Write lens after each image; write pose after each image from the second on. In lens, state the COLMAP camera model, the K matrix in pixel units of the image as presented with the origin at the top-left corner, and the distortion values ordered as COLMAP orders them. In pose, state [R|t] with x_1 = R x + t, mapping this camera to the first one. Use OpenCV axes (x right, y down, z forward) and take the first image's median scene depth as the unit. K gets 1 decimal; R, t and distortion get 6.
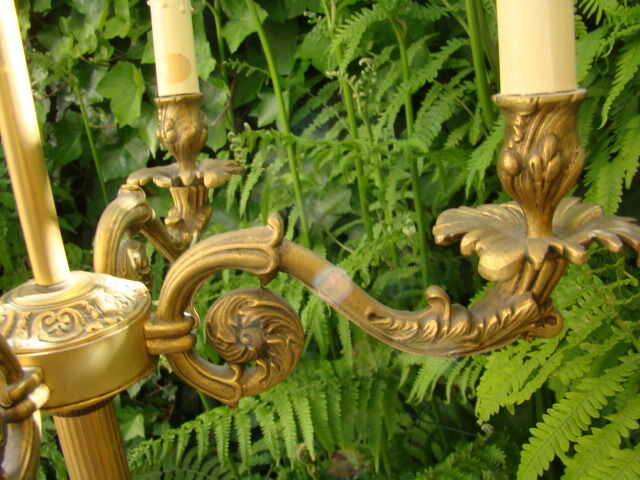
lens RADIAL K [[589.6, 0, 321.9], [0, 589.6, 237.3], [0, 0, 1]] dist [-0.146060, 0.000000]
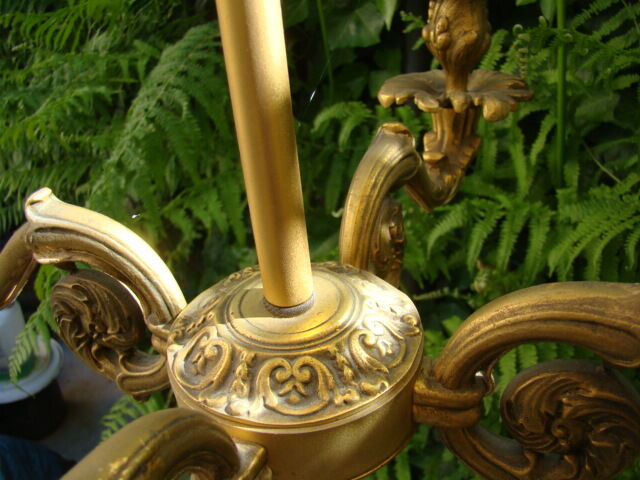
lens RADIAL K [[589.6, 0, 321.9], [0, 589.6, 221.8], [0, 0, 1]] dist [-0.146060, 0.000000]
pose [[0.935512, 0.170779, -0.309276, -0.214595], [-0.099610, 0.967391, 0.232880, -0.167258], [0.338961, -0.187056, 0.922017, 0.349873]]
